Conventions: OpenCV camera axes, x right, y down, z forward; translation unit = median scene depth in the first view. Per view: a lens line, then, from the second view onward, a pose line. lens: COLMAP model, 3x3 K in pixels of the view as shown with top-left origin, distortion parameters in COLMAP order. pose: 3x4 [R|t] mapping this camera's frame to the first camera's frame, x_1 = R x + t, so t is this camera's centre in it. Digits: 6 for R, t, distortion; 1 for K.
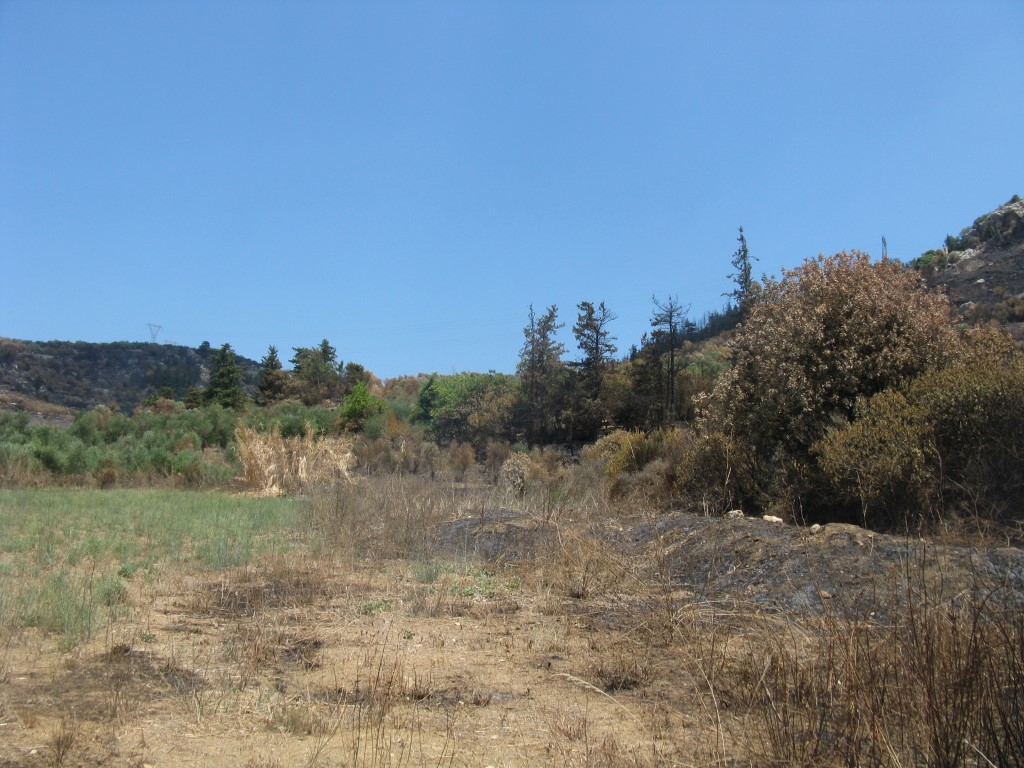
lens RADIAL K [[1039.0, 0, 515.4], [0, 1039.0, 357.3], [0, 0, 1]] dist [-0.204471, 0.219647]
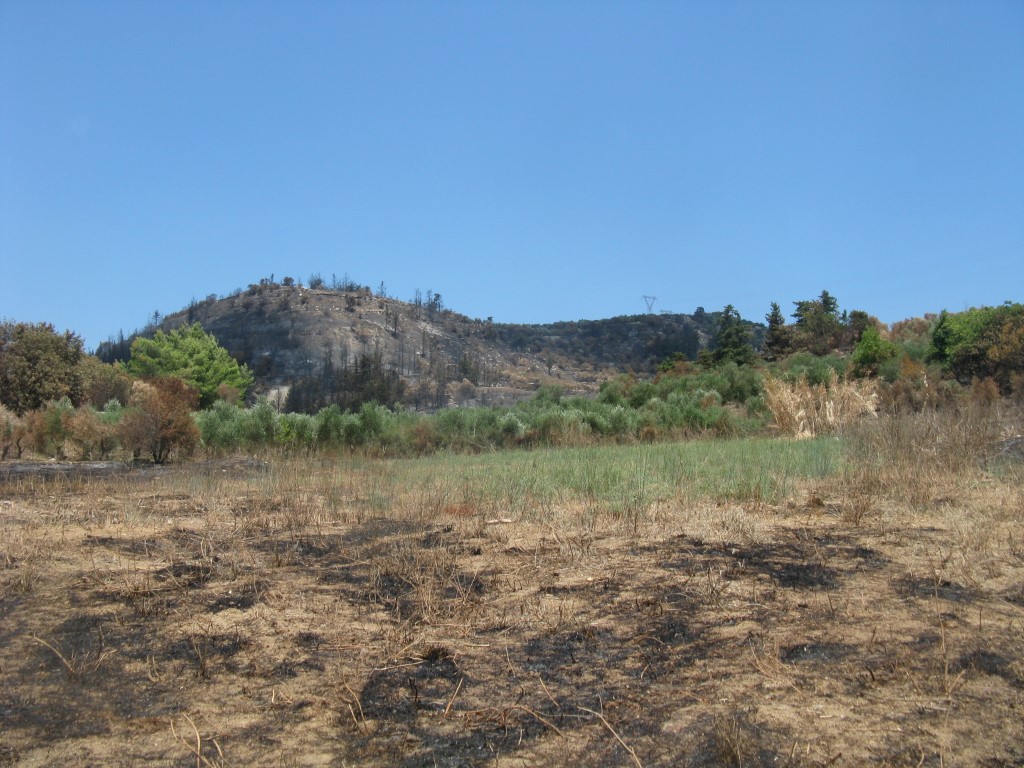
lens RADIAL K [[1039.0, 0, 515.4], [0, 1039.0, 357.3], [0, 0, 1]] dist [-0.204471, 0.219647]
pose [[0.886287, -0.088247, -0.454651, -0.009887], [0.106094, 0.994260, 0.013834, 0.002905], [0.450820, -0.060496, 0.890562, -0.035015]]
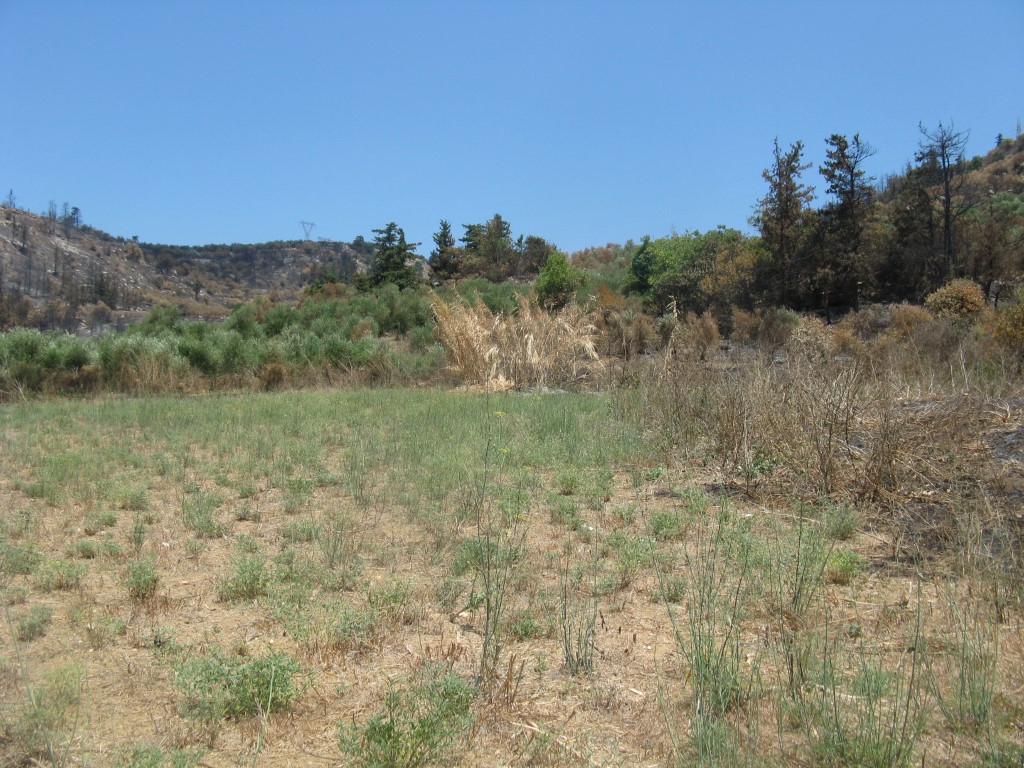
lens RADIAL K [[1039.0, 0, 515.4], [0, 1039.0, 357.3], [0, 0, 1]] dist [-0.204471, 0.219647]
pose [[0.988230, -0.039179, -0.147874, -0.067193], [0.055266, 0.992797, 0.106298, 0.020458], [0.142644, -0.113220, 0.983277, 0.163824]]
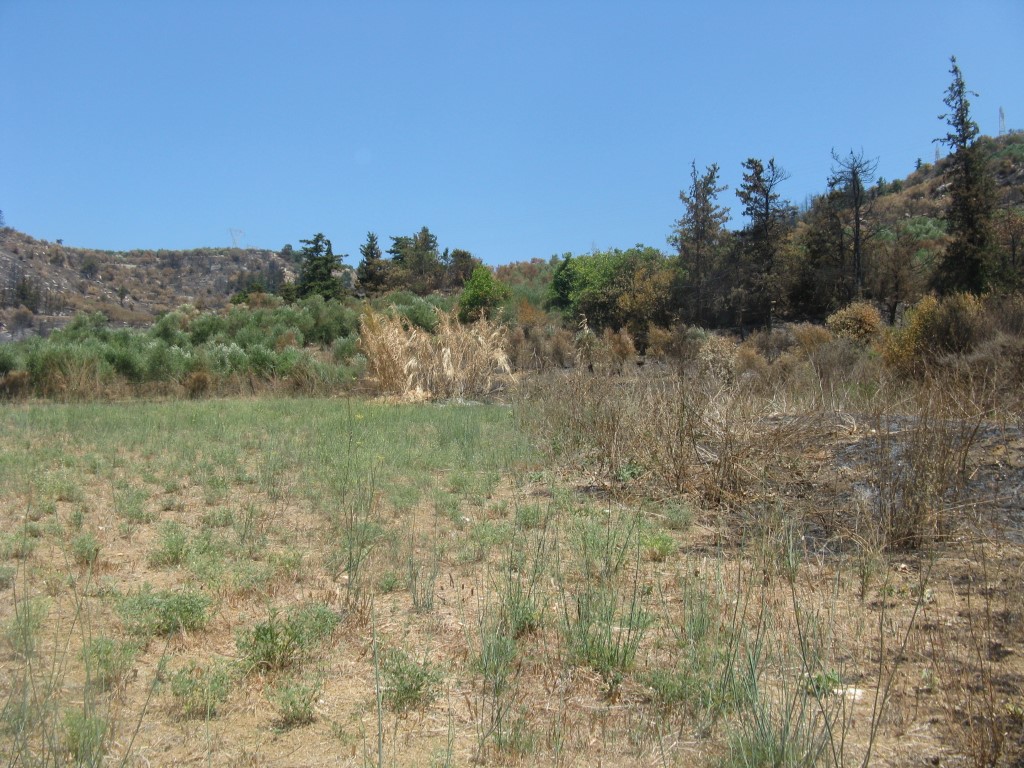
lens RADIAL K [[1039.0, 0, 515.4], [0, 1039.0, 357.3], [0, 0, 1]] dist [-0.204471, 0.219647]
pose [[0.996595, -0.025328, -0.078463, -0.060210], [0.032989, 0.994647, 0.097928, 0.018307], [0.075562, -0.100183, 0.992096, 0.146946]]
